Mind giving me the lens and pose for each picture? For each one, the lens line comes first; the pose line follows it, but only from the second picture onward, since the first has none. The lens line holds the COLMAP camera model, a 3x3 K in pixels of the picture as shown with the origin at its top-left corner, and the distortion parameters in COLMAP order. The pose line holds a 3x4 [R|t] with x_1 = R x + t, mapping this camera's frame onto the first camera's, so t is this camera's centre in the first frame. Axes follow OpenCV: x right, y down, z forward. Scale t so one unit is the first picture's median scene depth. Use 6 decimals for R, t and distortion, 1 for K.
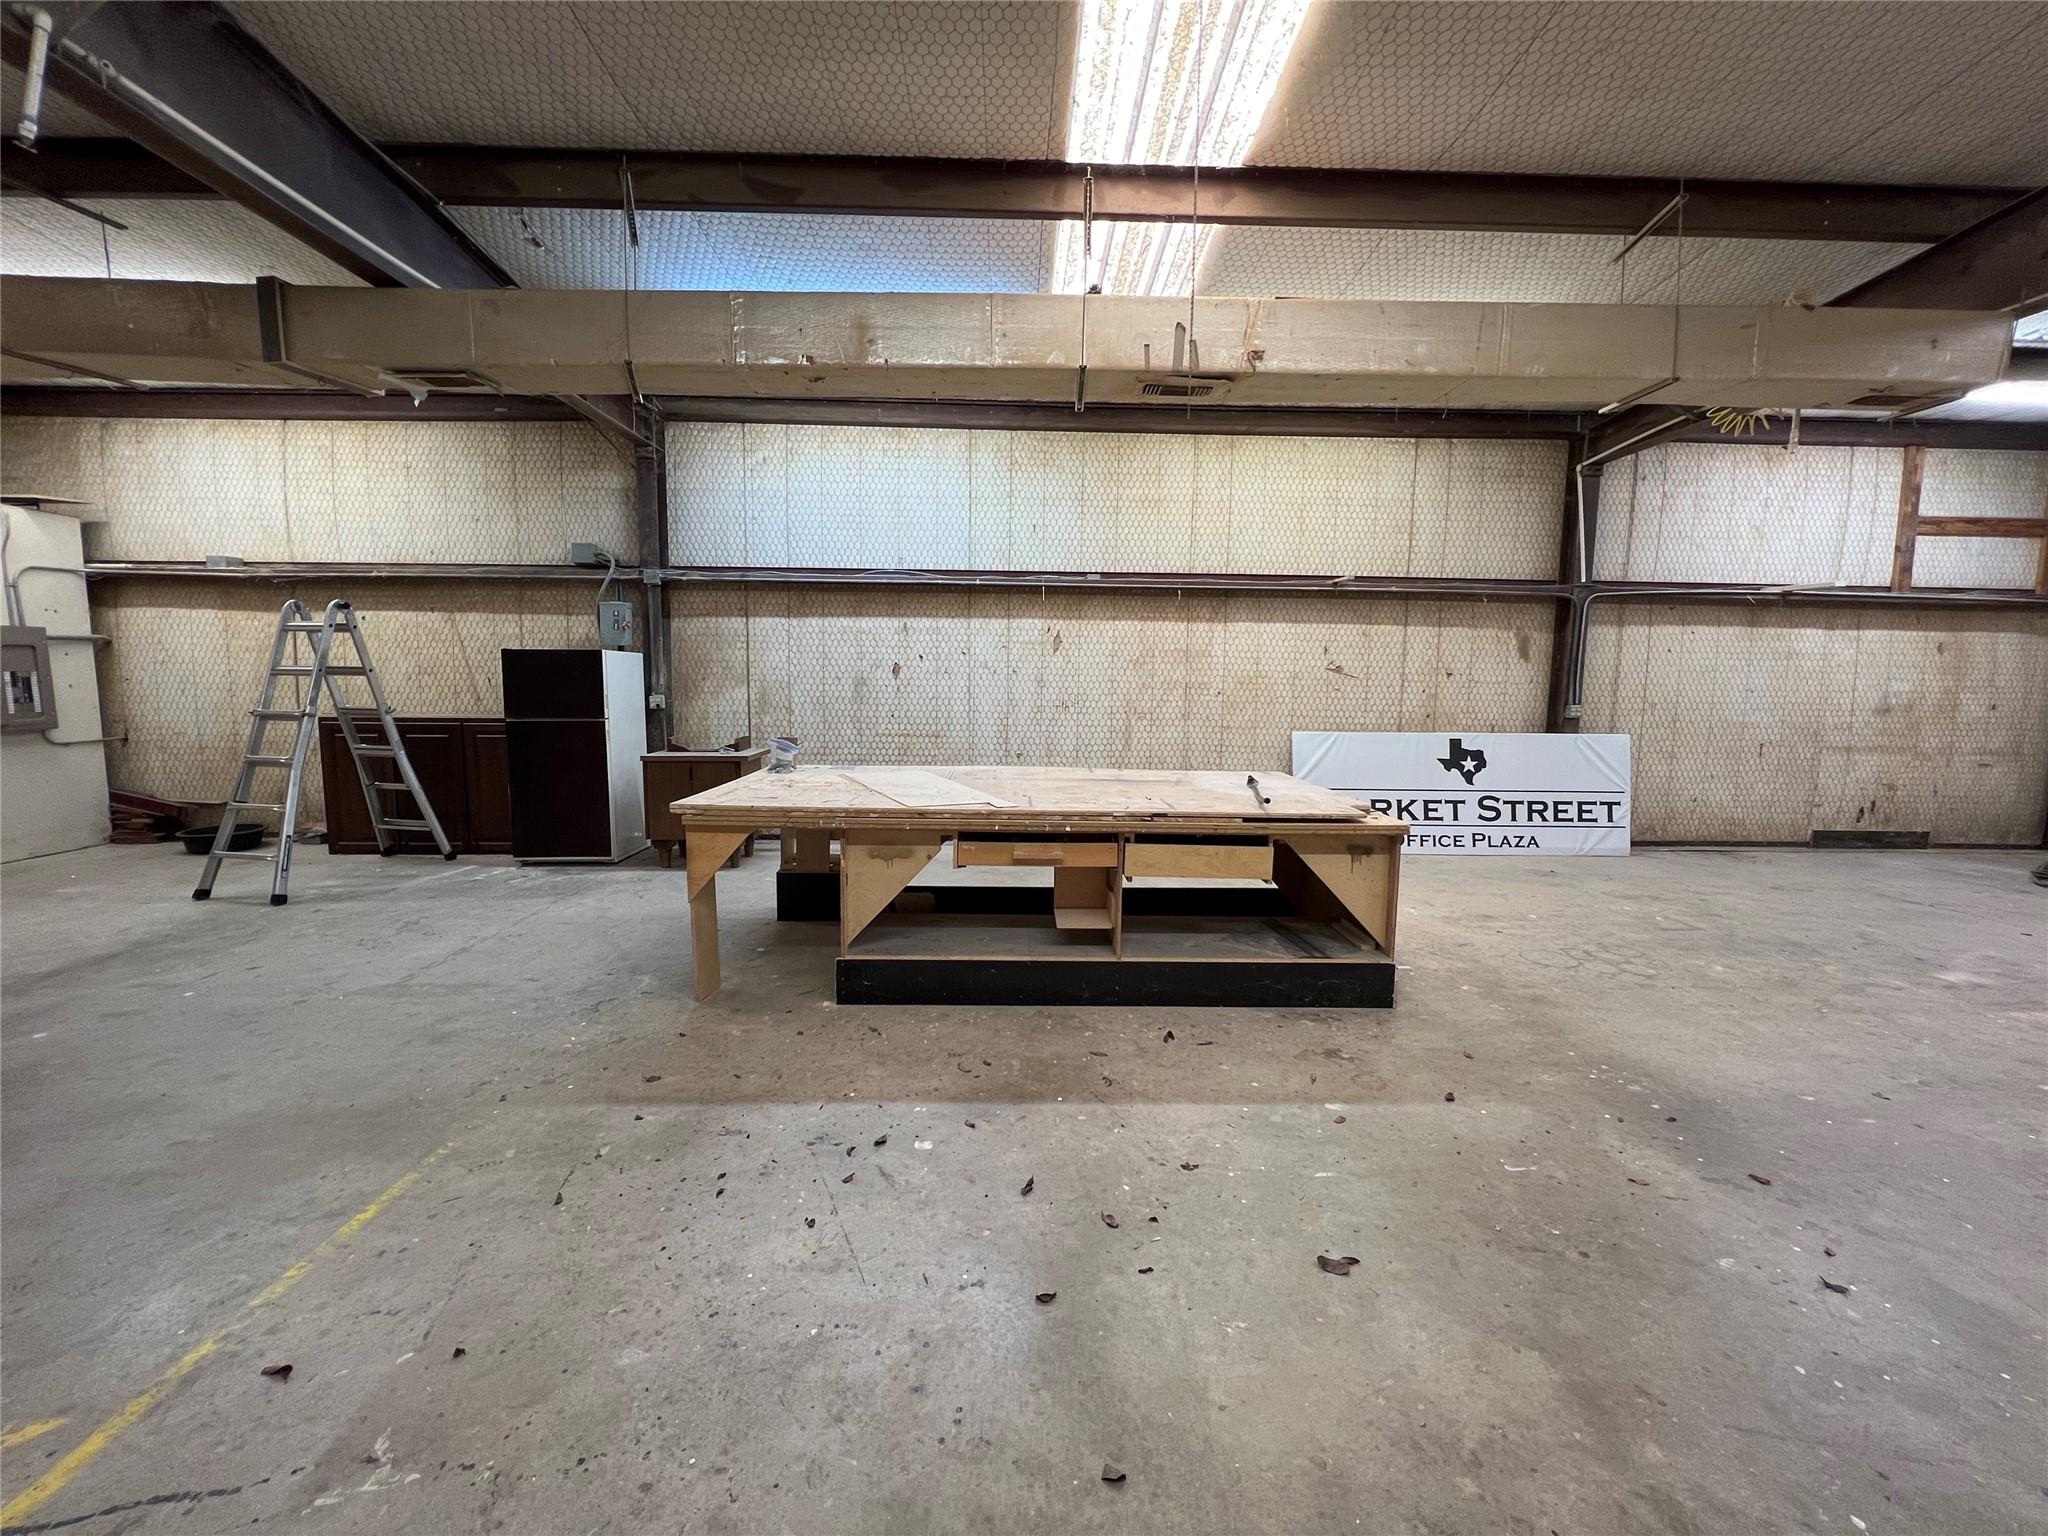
lens RADIAL K [[816.7, 0, 1018.8], [0, 816.7, 766.2], [0, 0, 1]] dist [-0.002476, 0.000816]
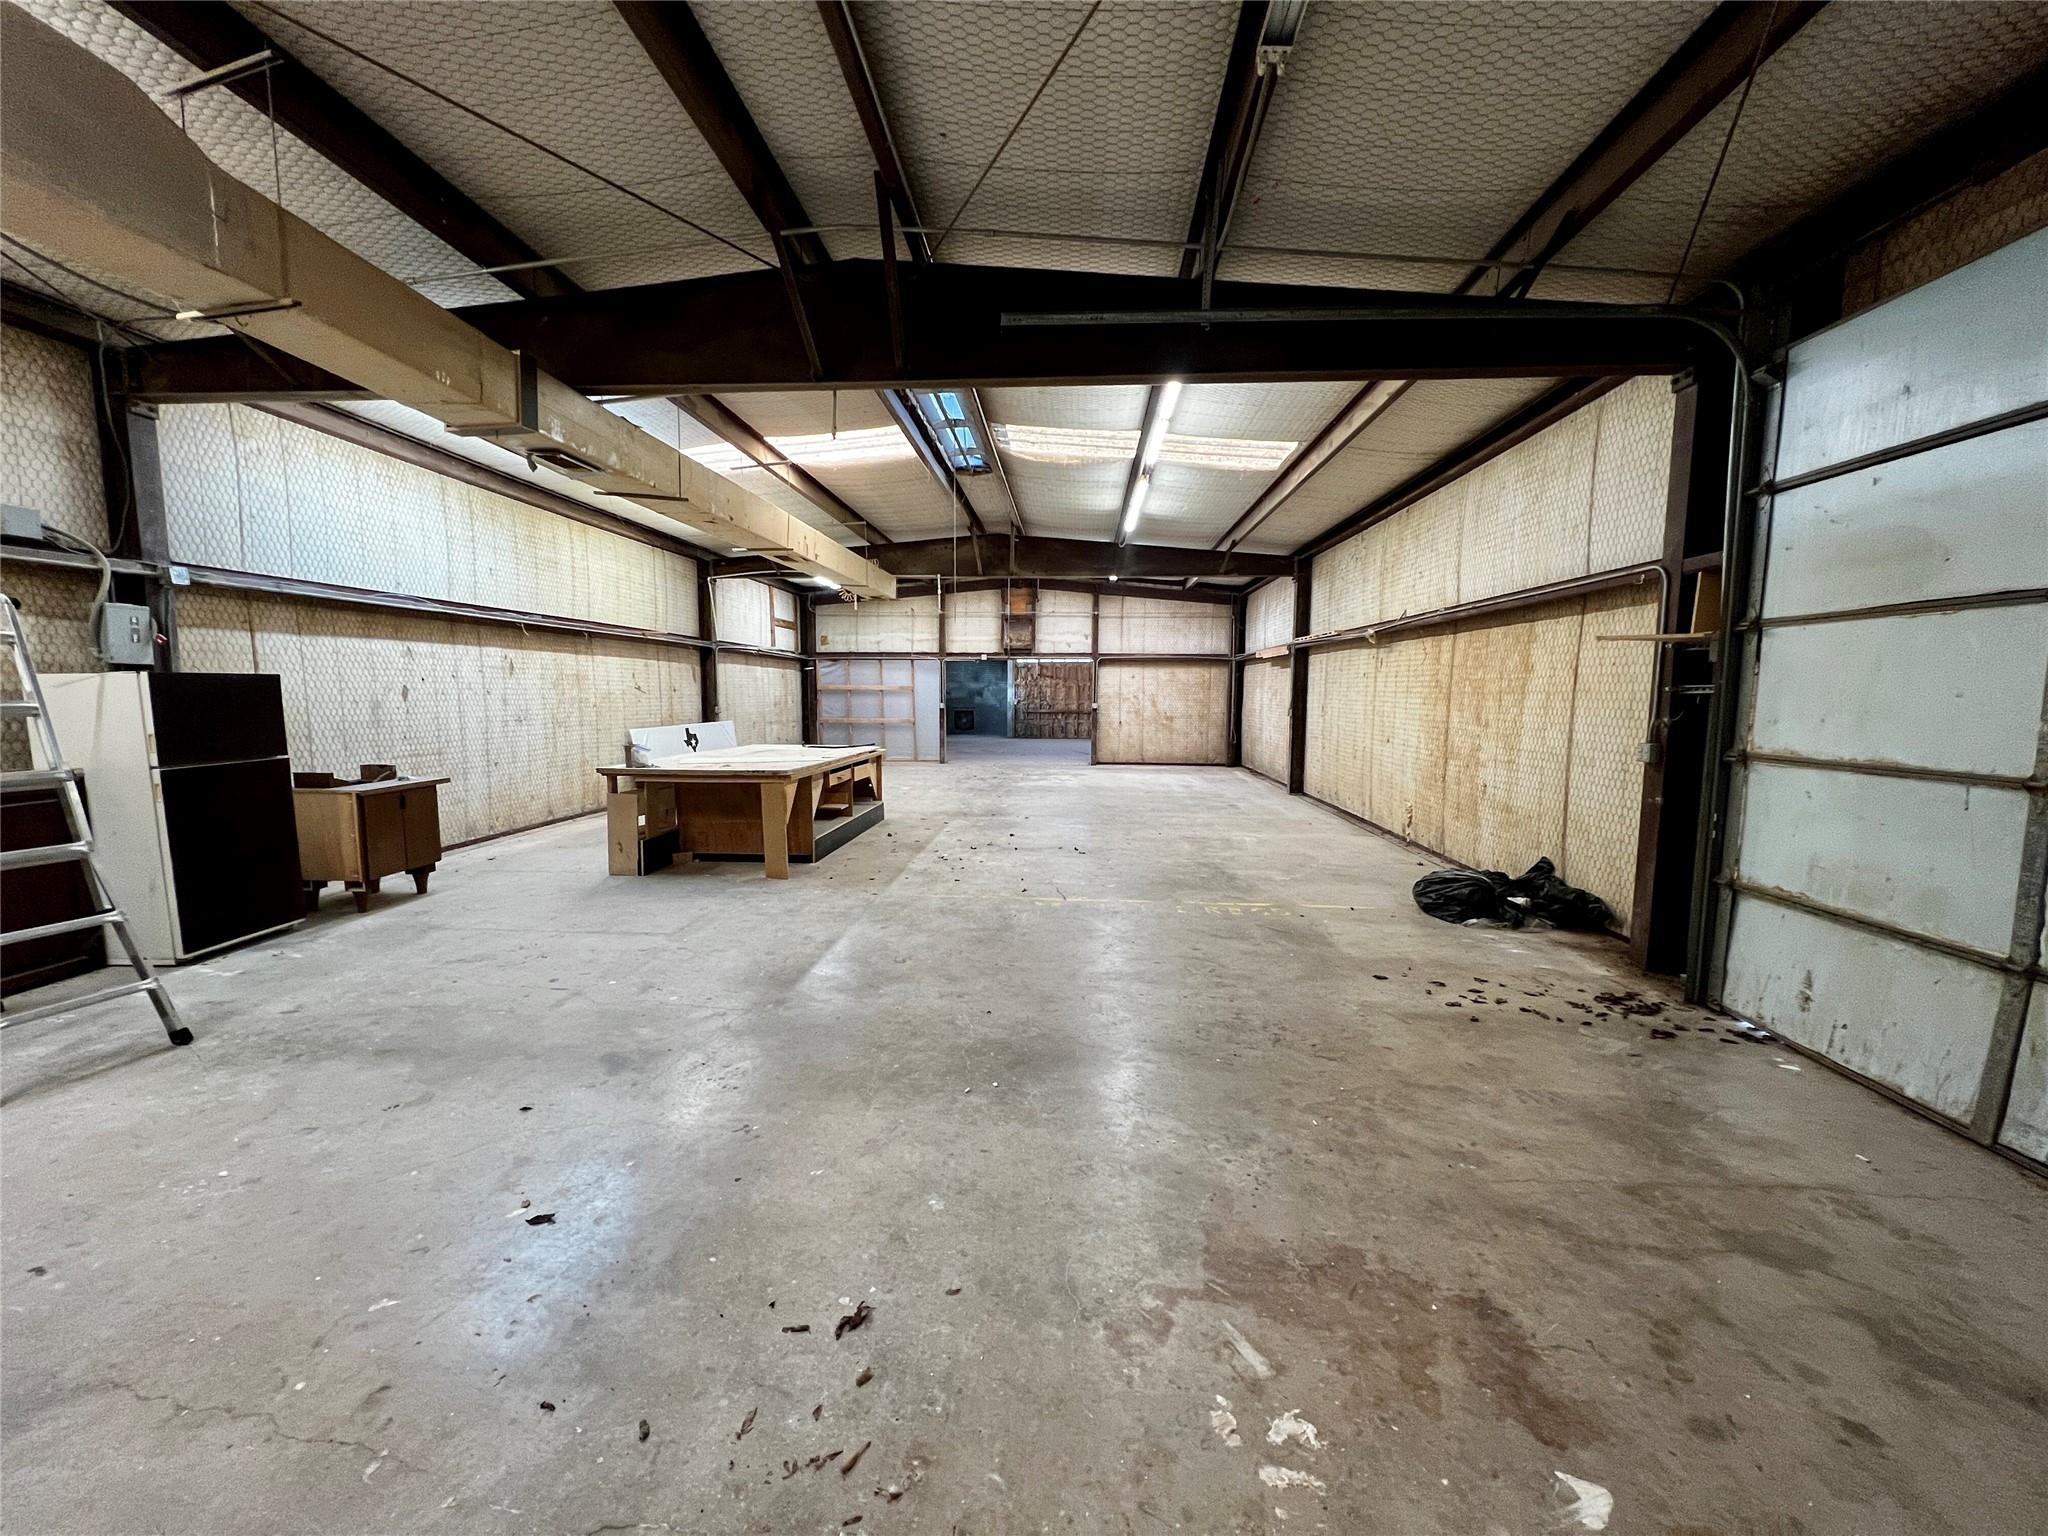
lens RADIAL K [[807.1, 0, 1019.0], [0, 807.1, 779.1], [0, 0, 1]] dist [-0.000955, 0.000362]
pose [[0.096506, -0.119350, 0.988151, -1.087574], [0.104778, 0.988487, 0.109158, -0.039871], [-0.989802, 0.093002, 0.107900, 0.140057]]
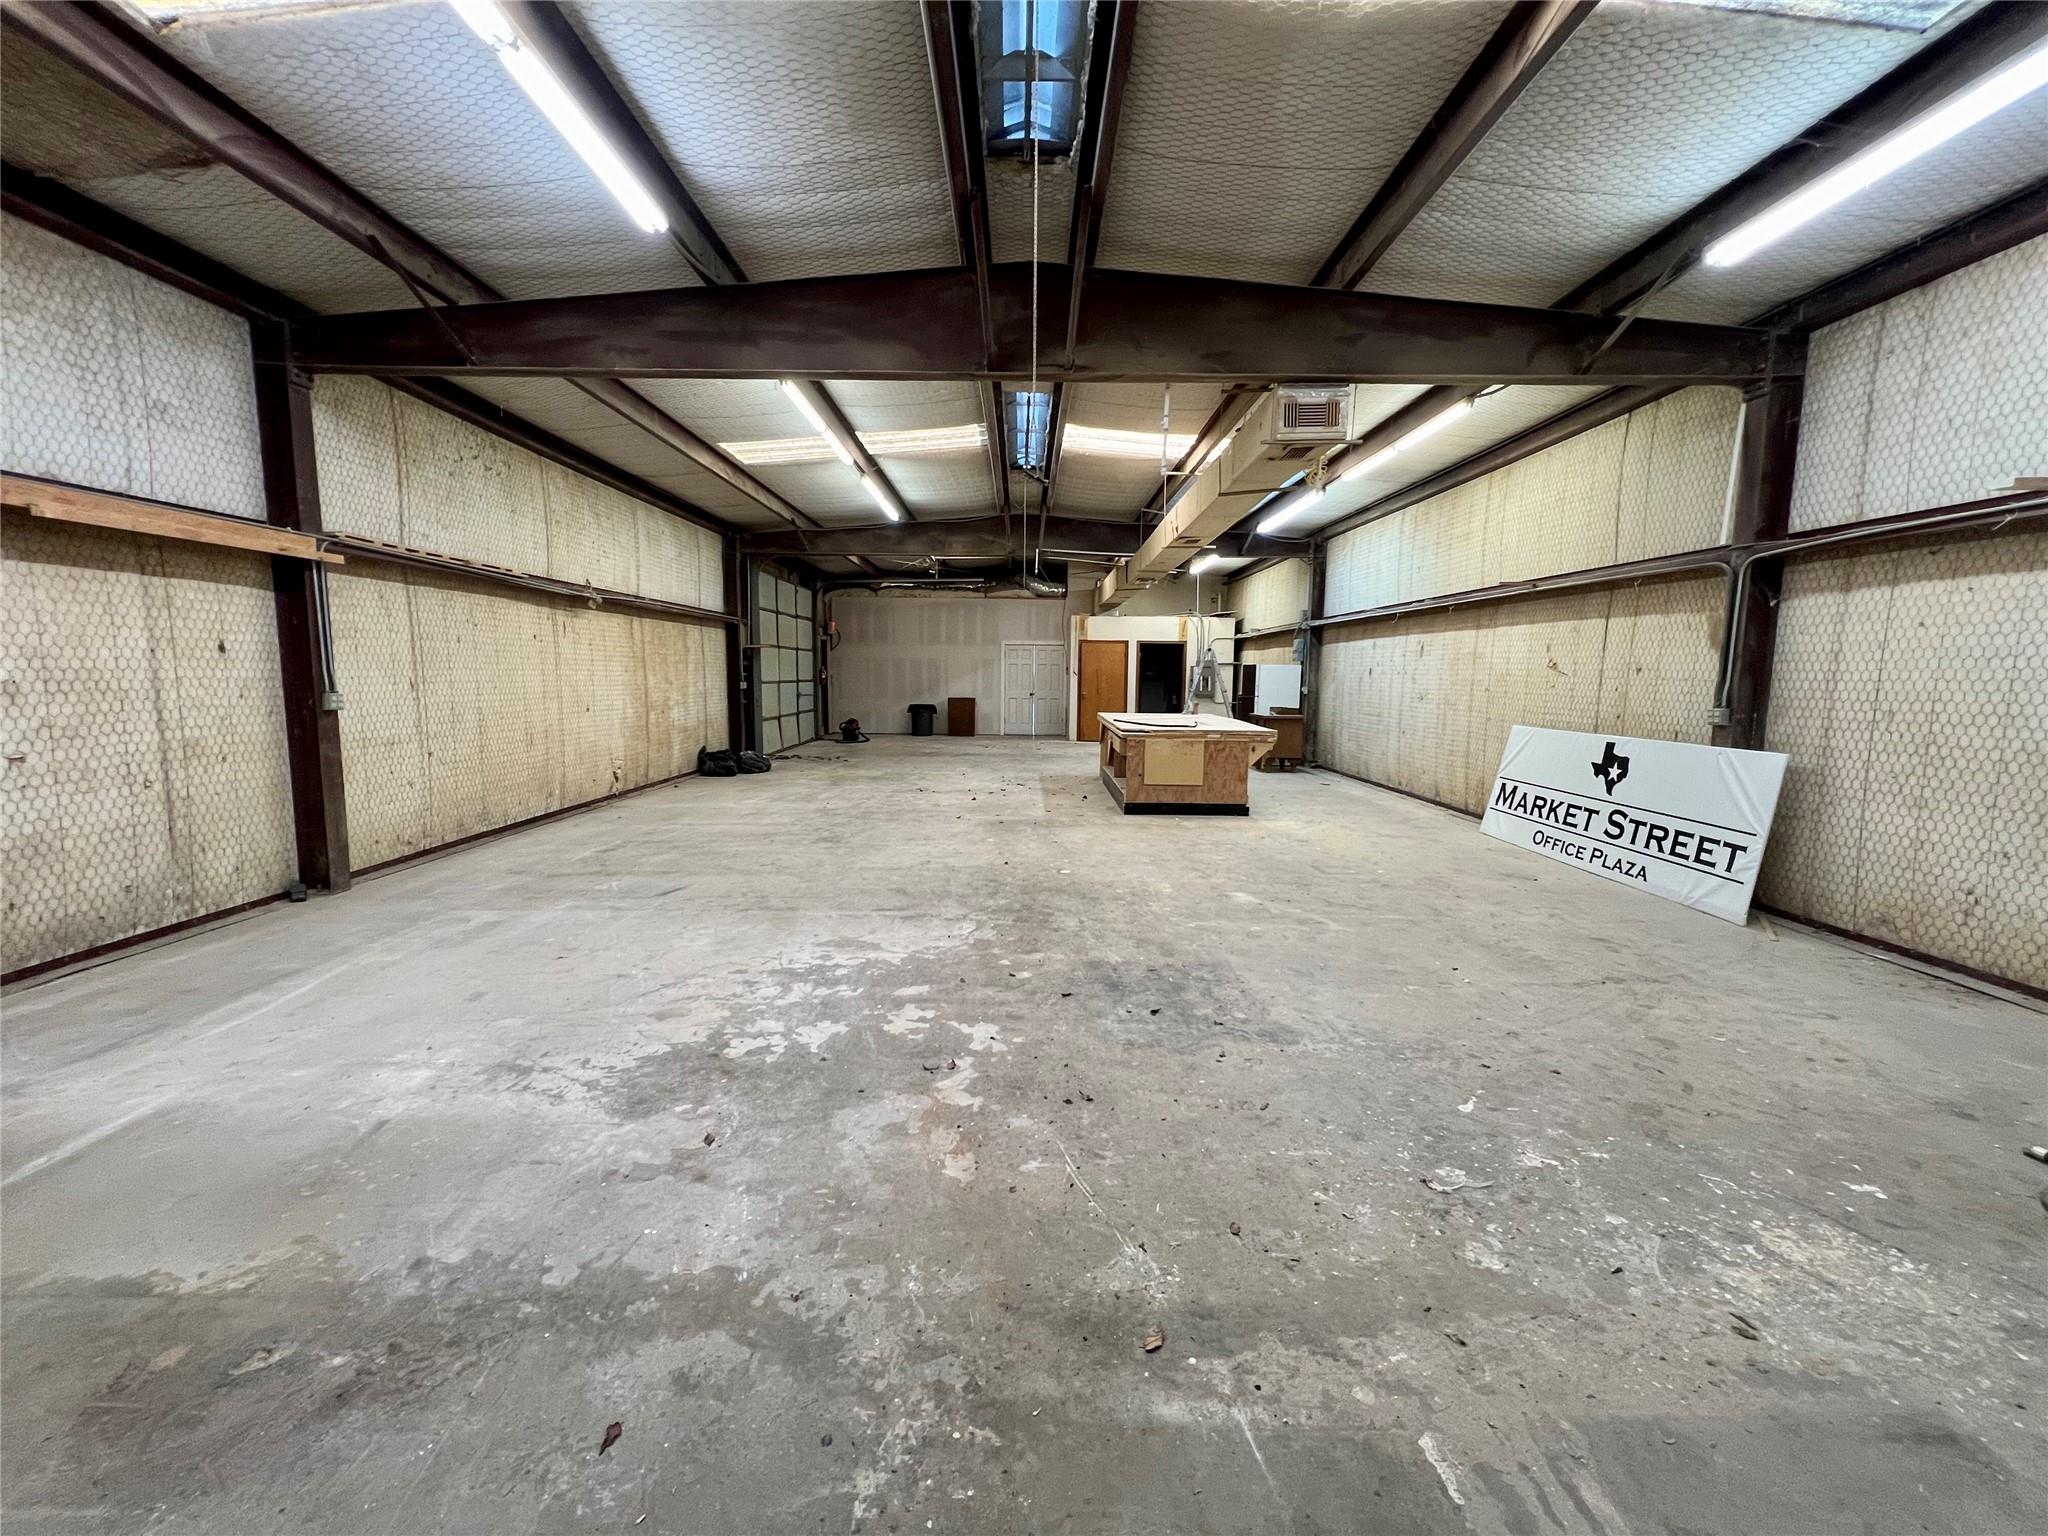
lens RADIAL K [[816.7, 0, 1028.7], [0, 816.7, 780.9], [0, 0, 1]] dist [-0.002476, 0.000816]
pose [[-0.016312, 0.120126, -0.992625, 1.441244], [-0.118710, 0.985502, 0.121215, -0.024676], [0.992795, 0.119811, -0.001815, 0.377729]]
